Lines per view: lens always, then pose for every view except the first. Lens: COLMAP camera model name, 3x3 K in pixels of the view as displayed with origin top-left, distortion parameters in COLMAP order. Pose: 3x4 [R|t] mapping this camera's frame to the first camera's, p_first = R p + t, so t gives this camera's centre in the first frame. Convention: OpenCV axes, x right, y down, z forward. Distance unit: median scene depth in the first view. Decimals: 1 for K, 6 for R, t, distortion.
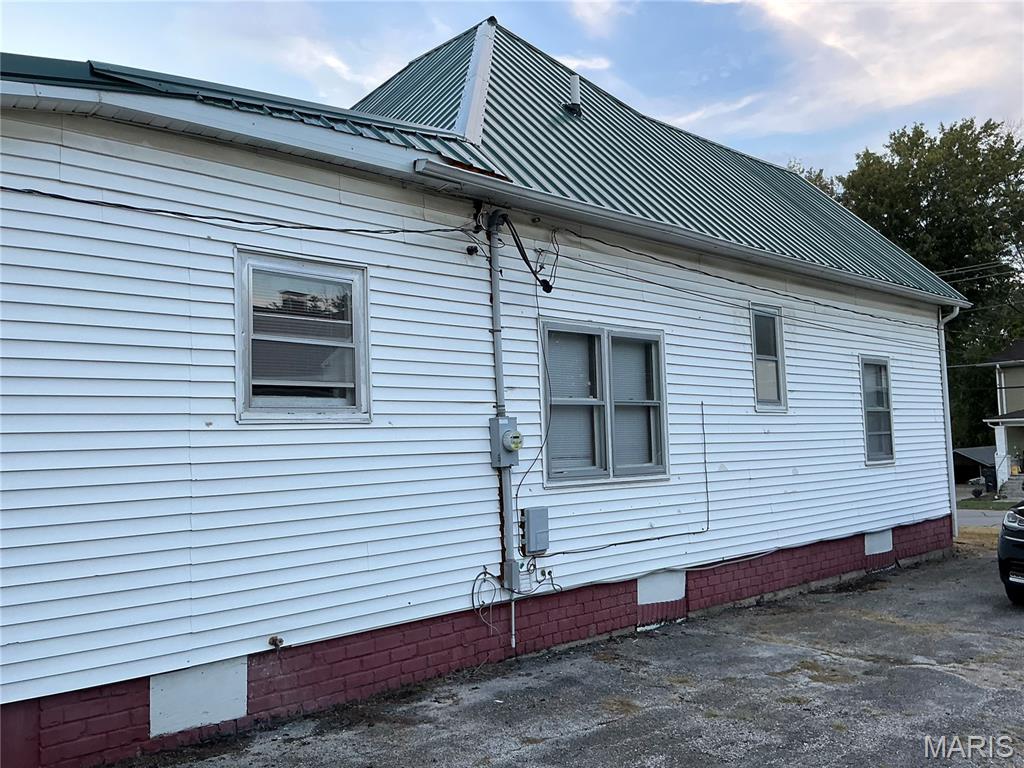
lens RADIAL K [[854.7, 0, 512.9], [0, 854.7, 383.0], [0, 0, 1]] dist [0.105230, -0.207068]
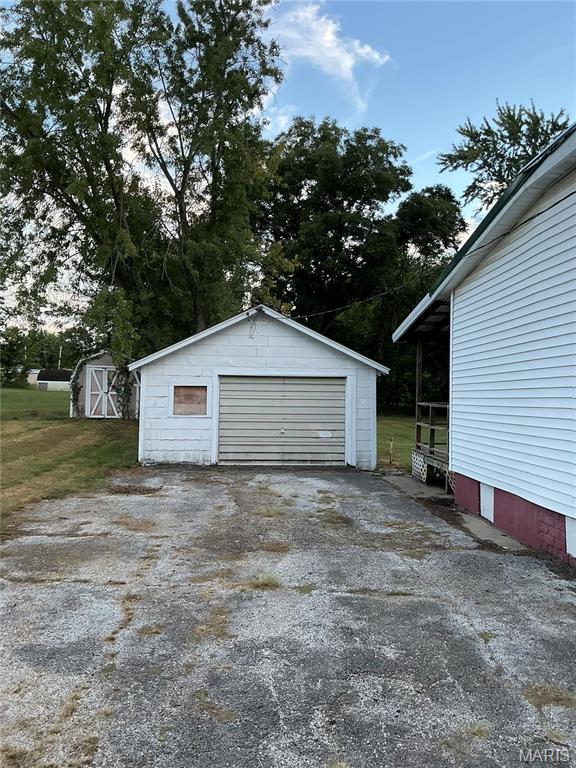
lens RADIAL K [[641.0, 0, 288.6], [0, 641.0, 383.4], [0, 0, 1]] dist [0.105230, -0.207068]
pose [[-0.663611, 0.003521, -0.748070, 0.810020], [0.059851, 0.997033, -0.048401, 0.109549], [0.745680, -0.076892, -0.661853, 1.365736]]
